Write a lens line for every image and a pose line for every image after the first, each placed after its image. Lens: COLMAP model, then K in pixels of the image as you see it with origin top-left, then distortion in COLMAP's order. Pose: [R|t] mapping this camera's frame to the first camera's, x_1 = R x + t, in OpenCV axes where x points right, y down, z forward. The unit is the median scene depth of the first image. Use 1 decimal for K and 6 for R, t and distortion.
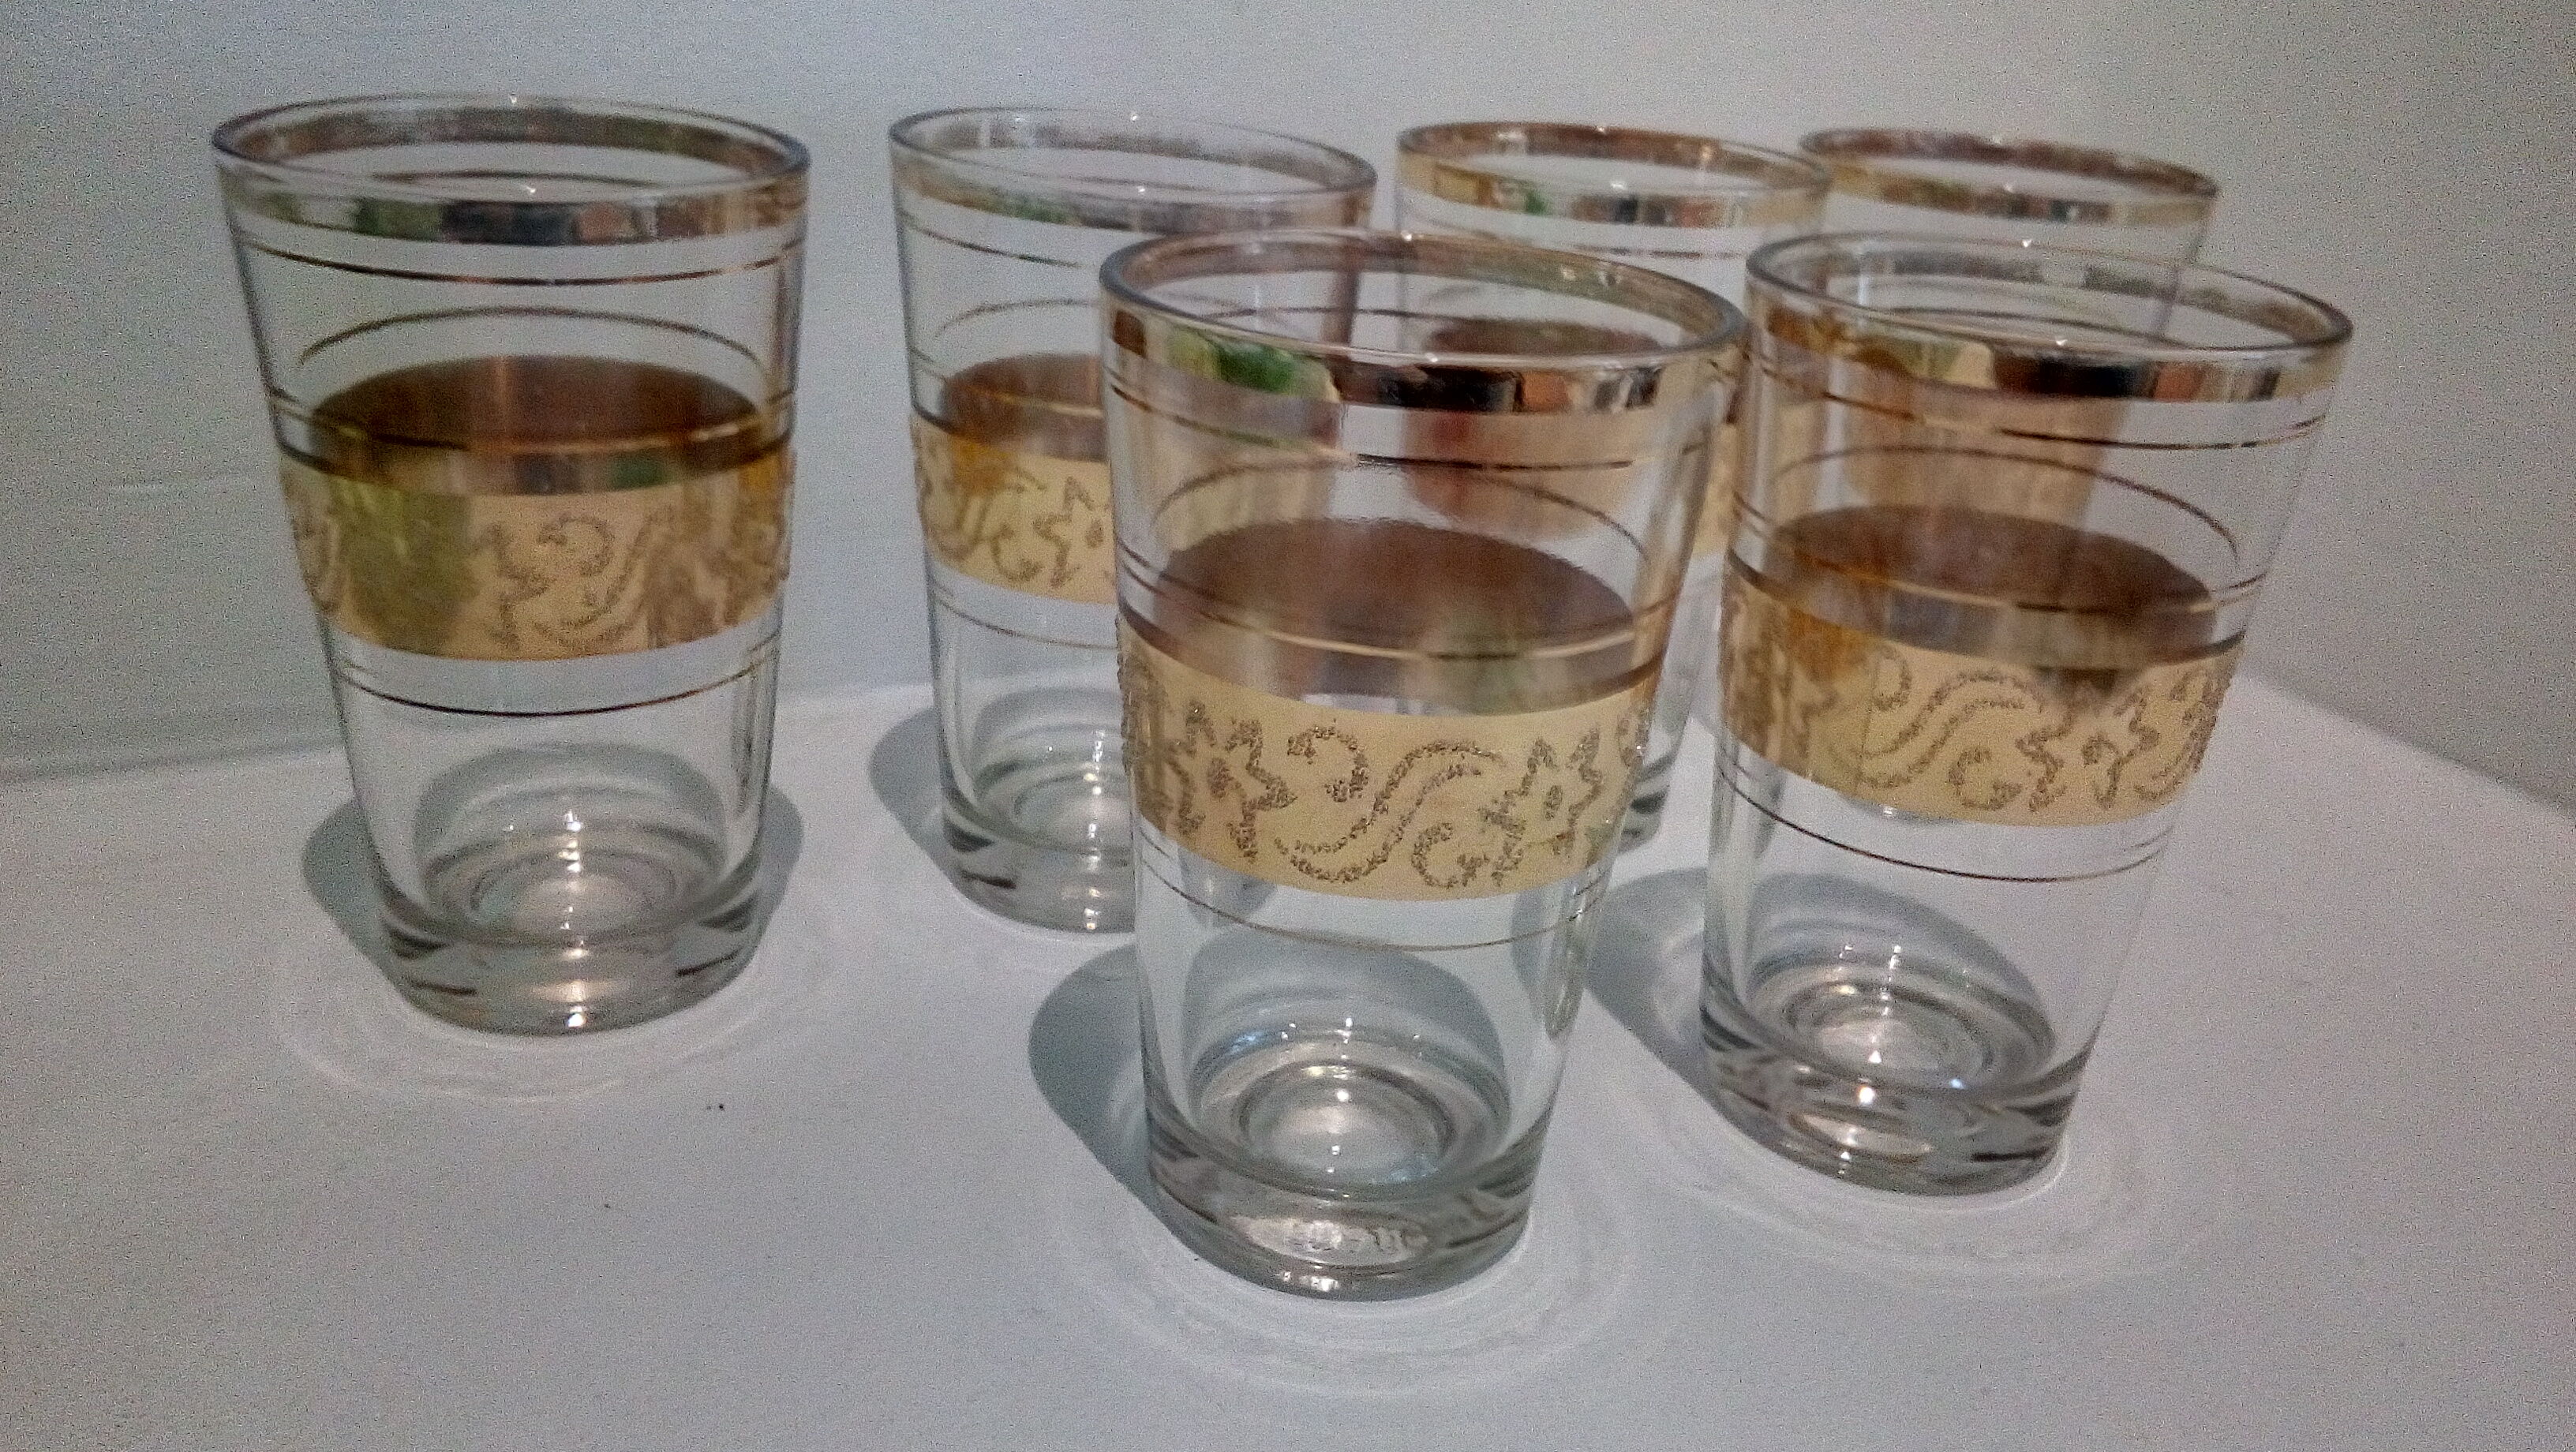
lens RADIAL K [[2218.2, 0, 1321.4], [0, 2218.2, 720.9], [0, 0, 1]] dist [0.047672, -0.005497]
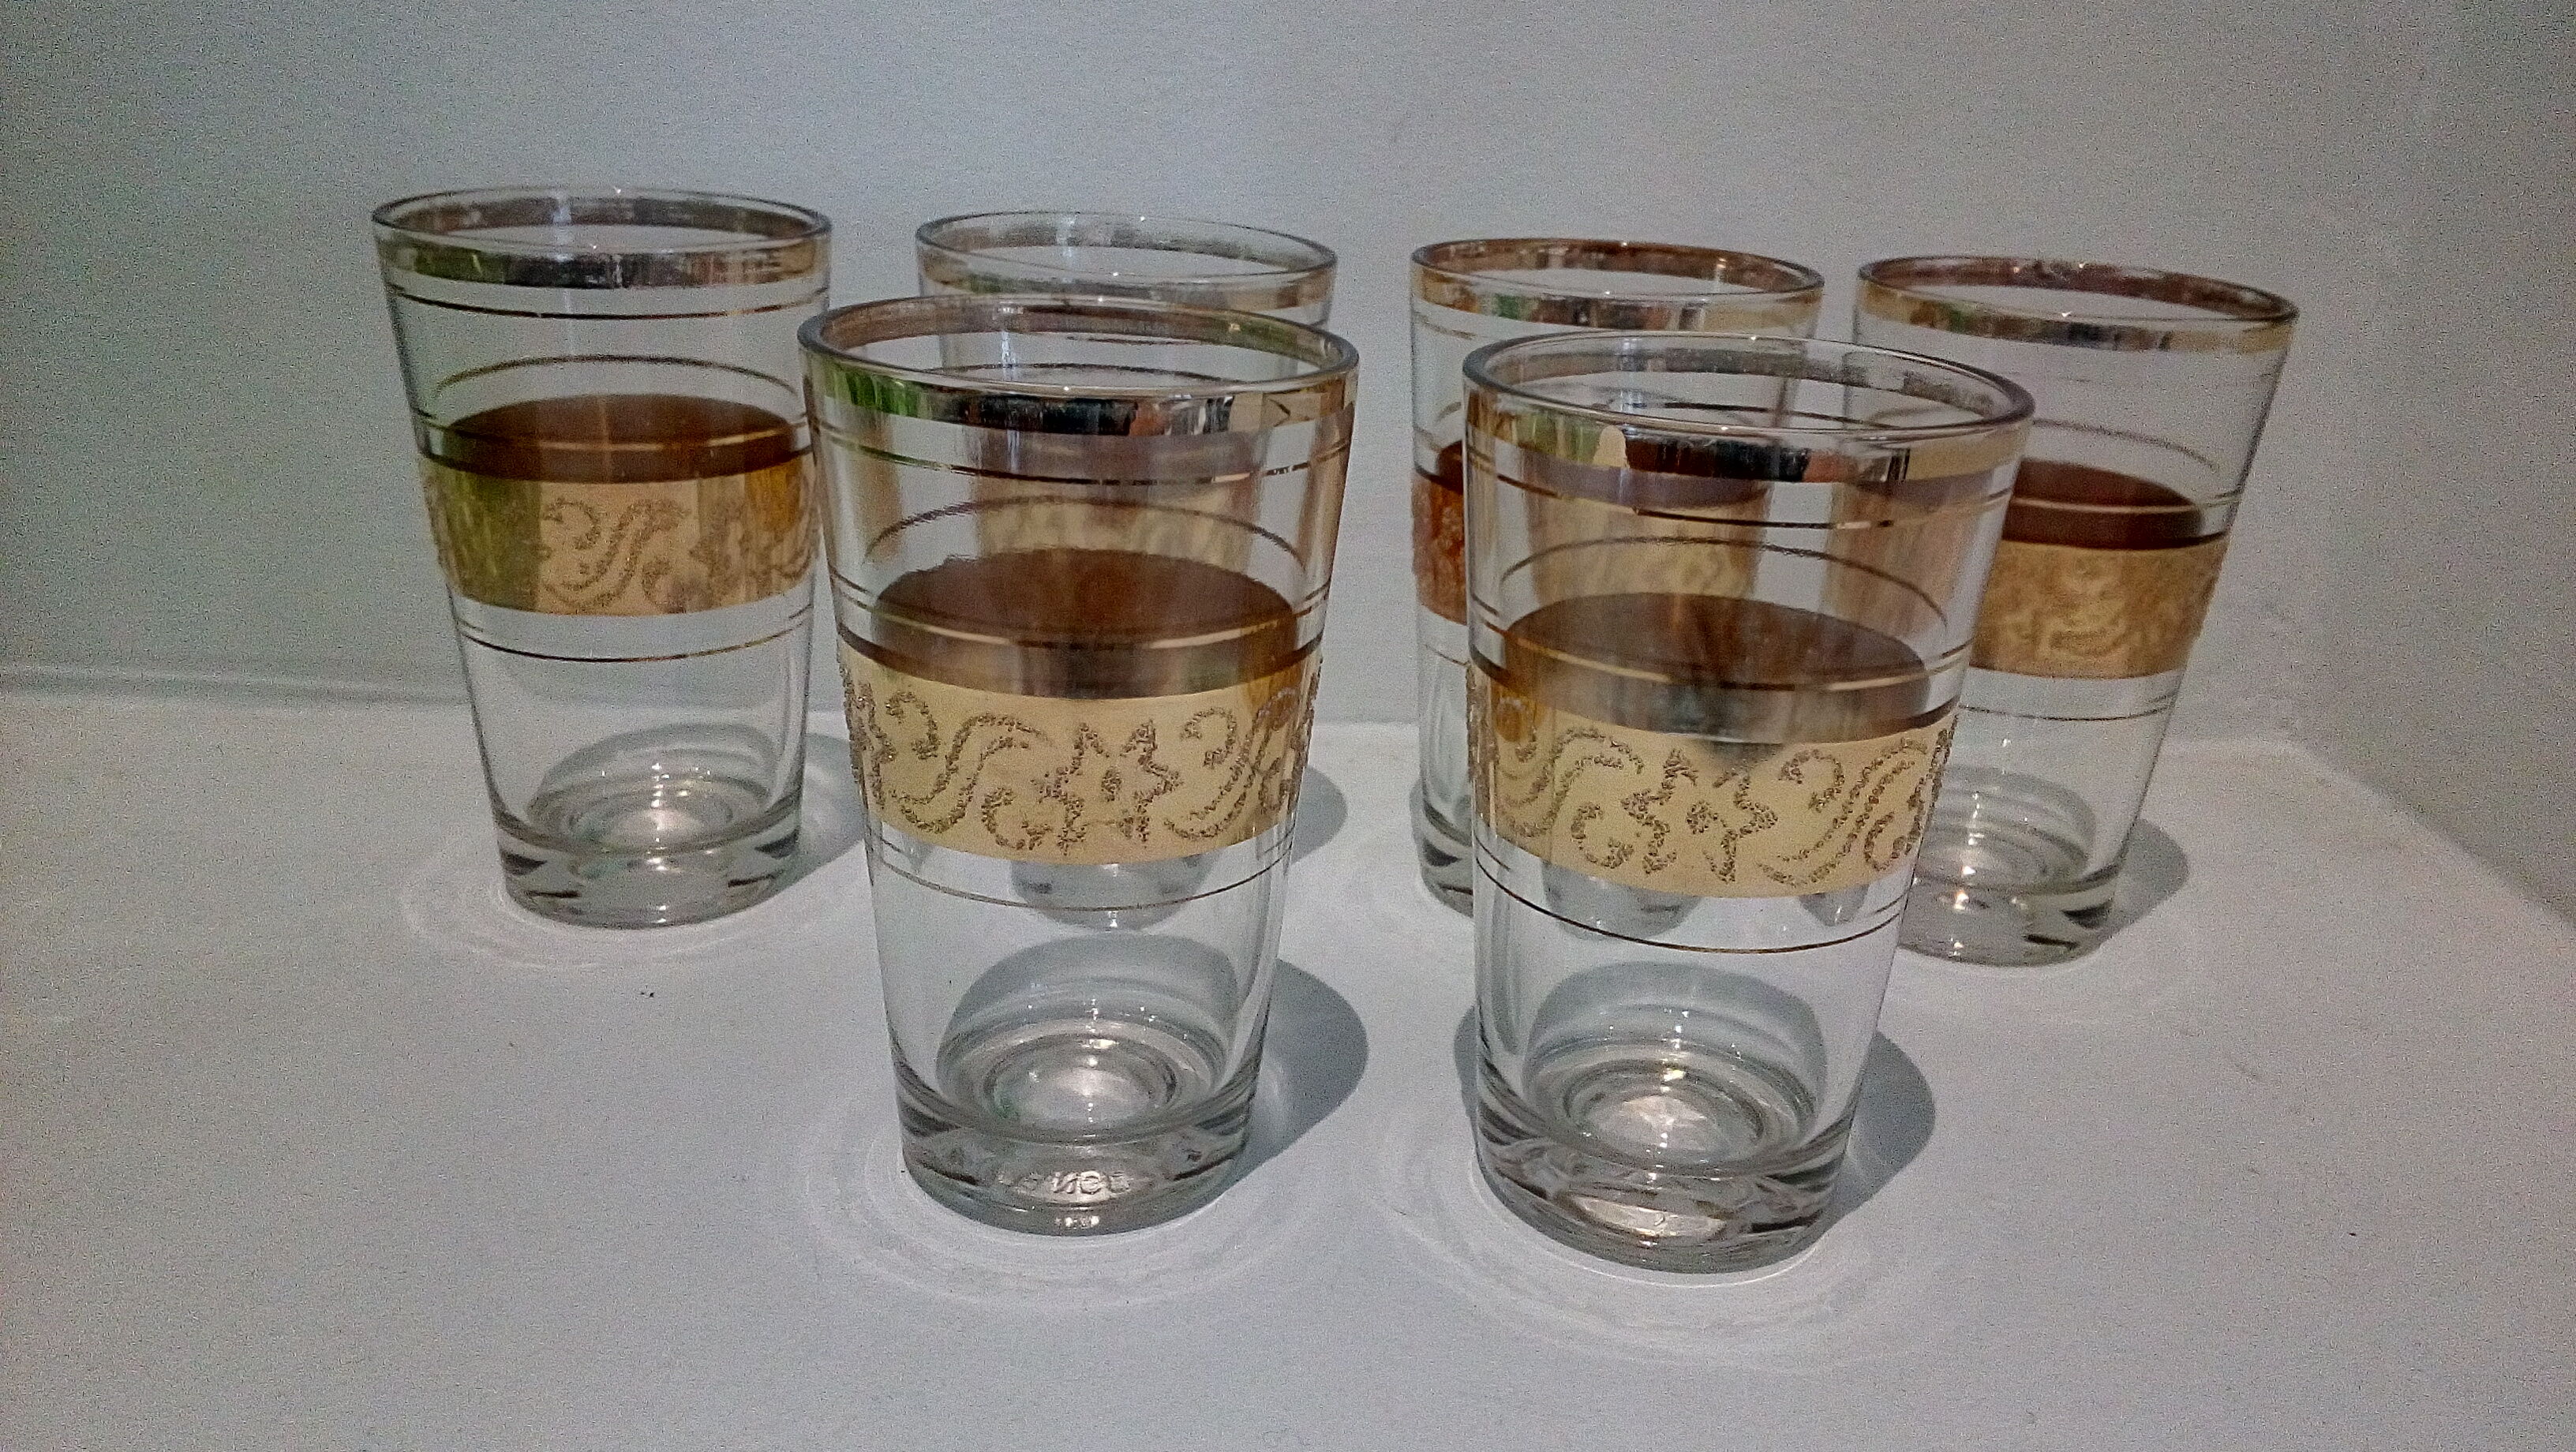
lens RADIAL K [[2136.8, 0, 1288.0], [0, 2136.8, 726.0], [0, 0, 1]] dist [0.081463, -0.004096]
pose [[0.921420, 0.103868, -0.374429, 0.529462], [-0.130538, 0.990352, -0.046510, 0.040509], [0.365986, 0.091733, 0.926088, 0.020579]]
